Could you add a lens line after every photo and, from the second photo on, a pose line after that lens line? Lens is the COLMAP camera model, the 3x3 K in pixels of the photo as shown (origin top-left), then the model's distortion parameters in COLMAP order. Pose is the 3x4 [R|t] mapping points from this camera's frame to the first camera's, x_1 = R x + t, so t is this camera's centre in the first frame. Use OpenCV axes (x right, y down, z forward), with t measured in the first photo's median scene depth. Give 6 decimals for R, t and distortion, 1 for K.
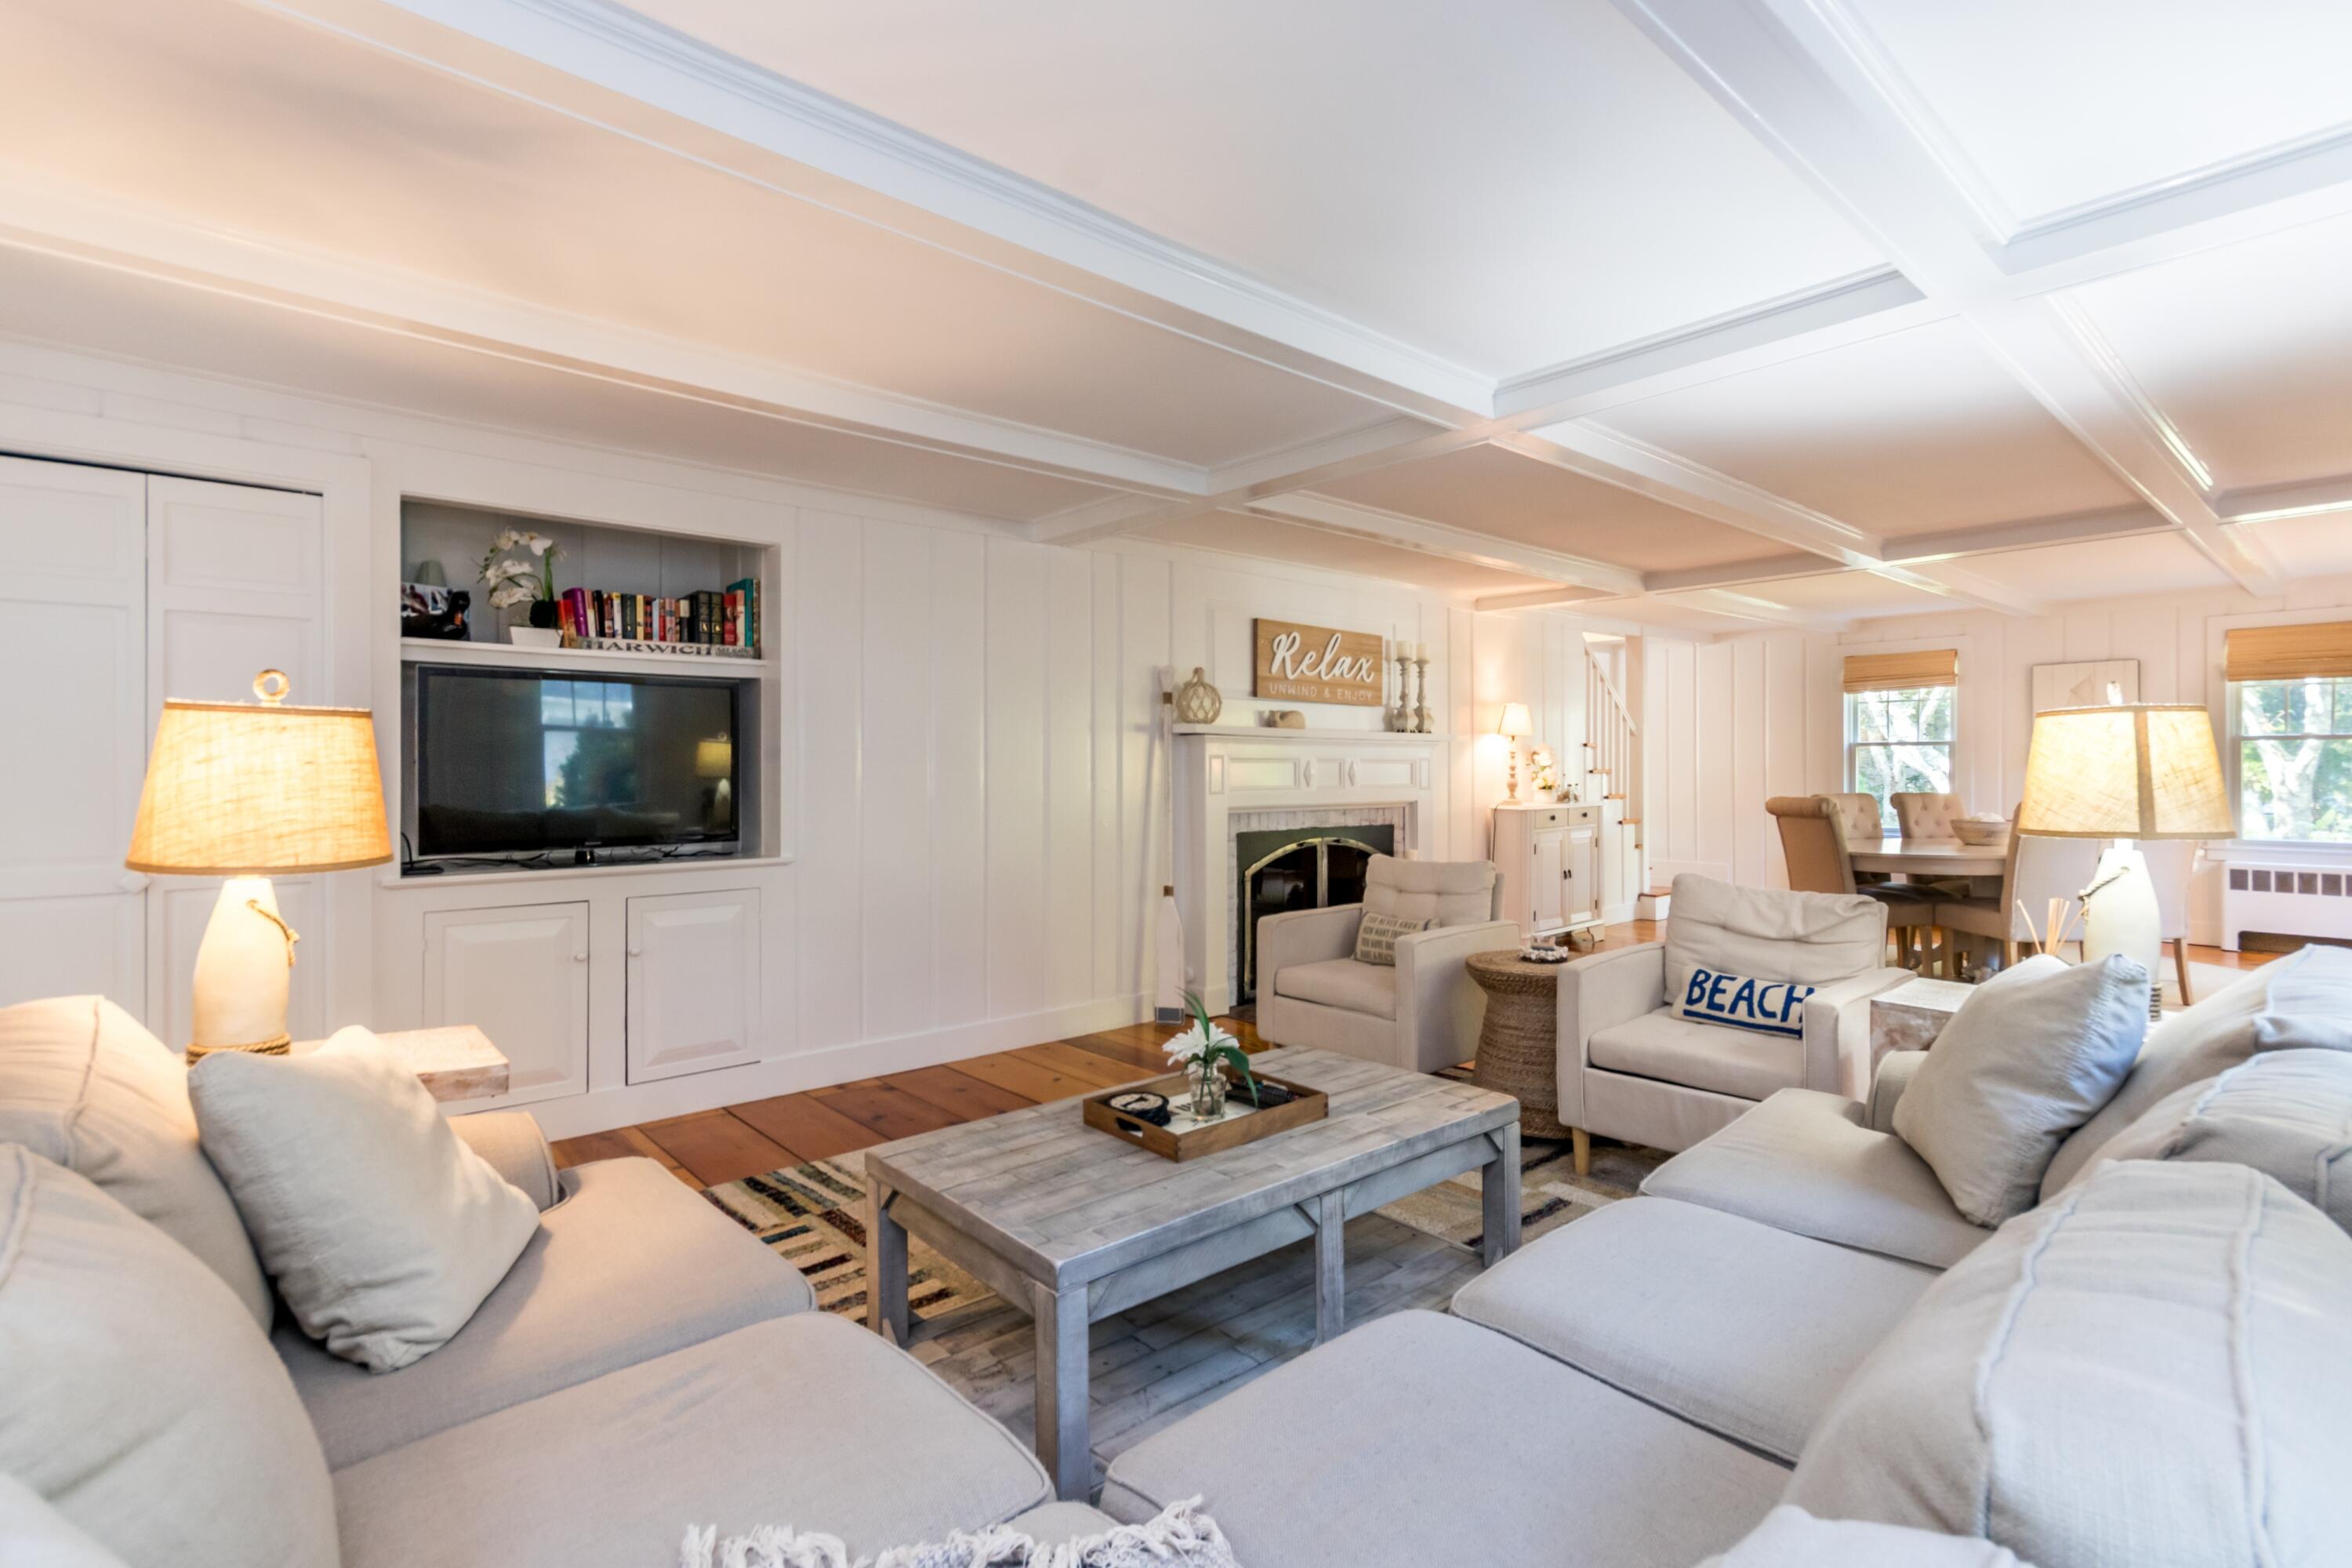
lens RADIAL K [[1108.4, 0, 1176.0], [0, 1108.4, 784.0], [0, 0, 1]] dist [0.002642, 0.000157]
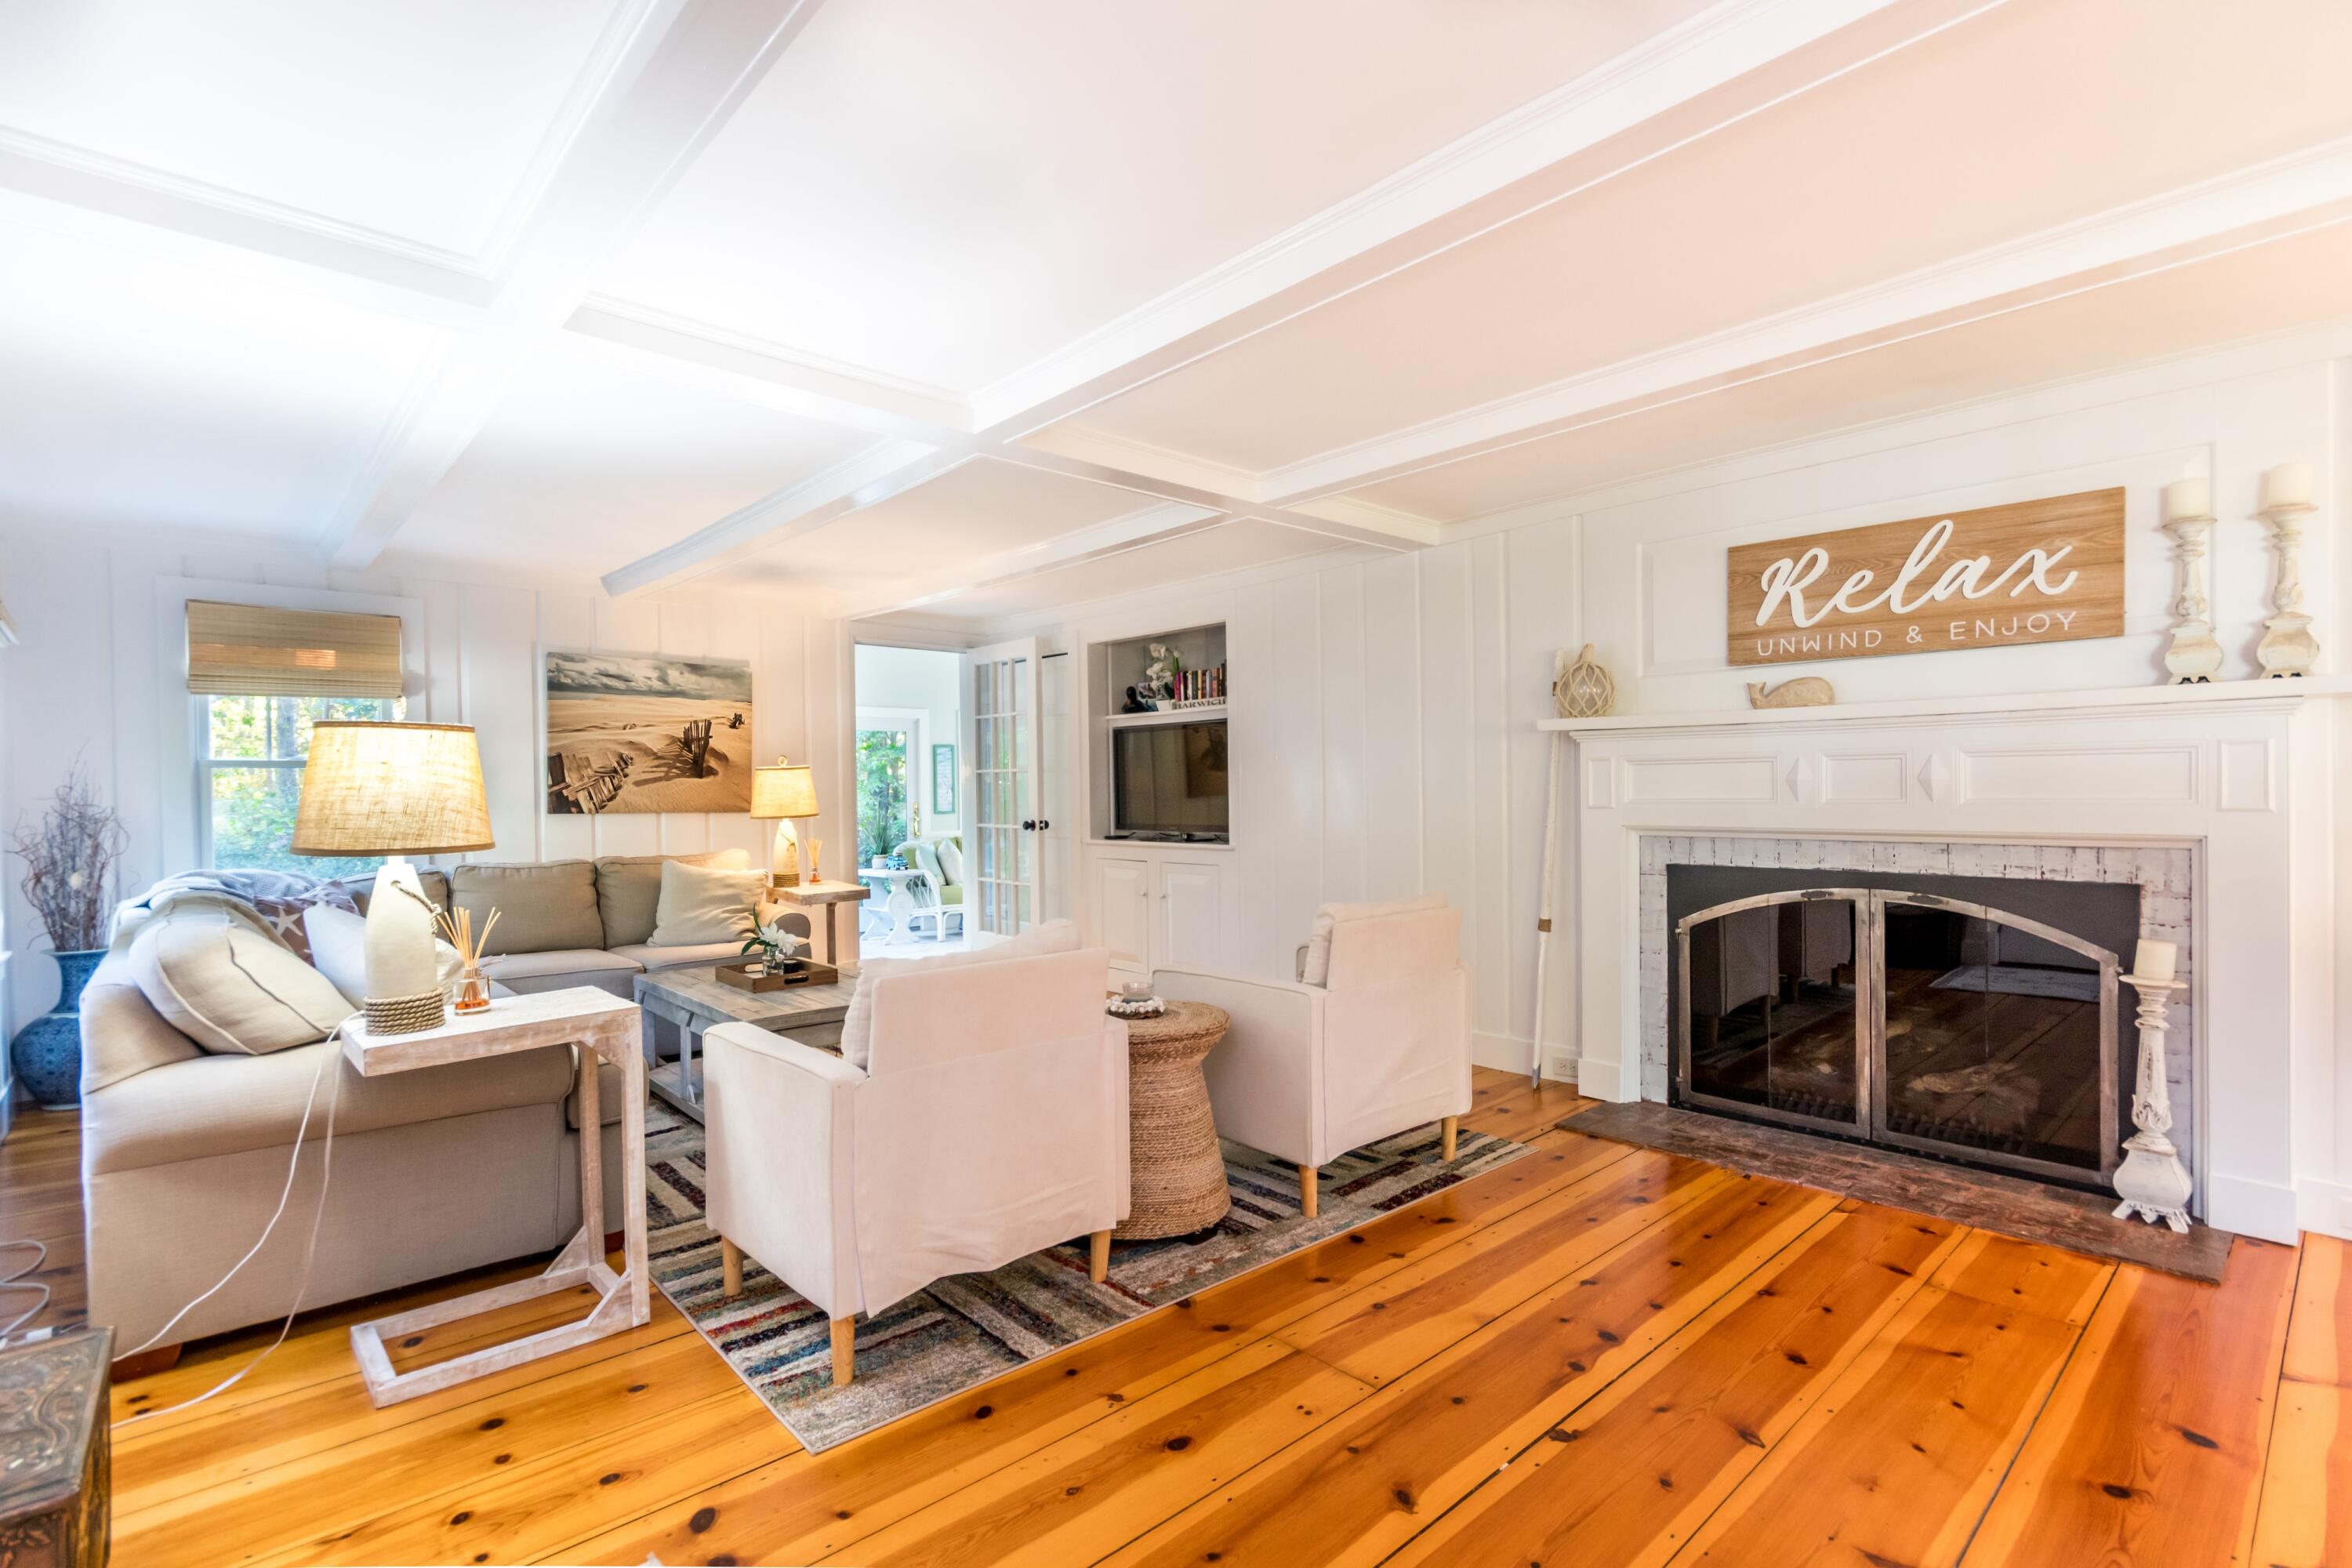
lens RADIAL K [[1108.4, 0, 1176.0], [0, 1108.4, 784.0], [0, 0, 1]] dist [0.002642, 0.000157]
pose [[0.011371, -0.000261, -0.999935, 0.725876], [0.002567, 0.999997, -0.000231, -0.007361], [0.999932, -0.002564, 0.011371, 0.646775]]
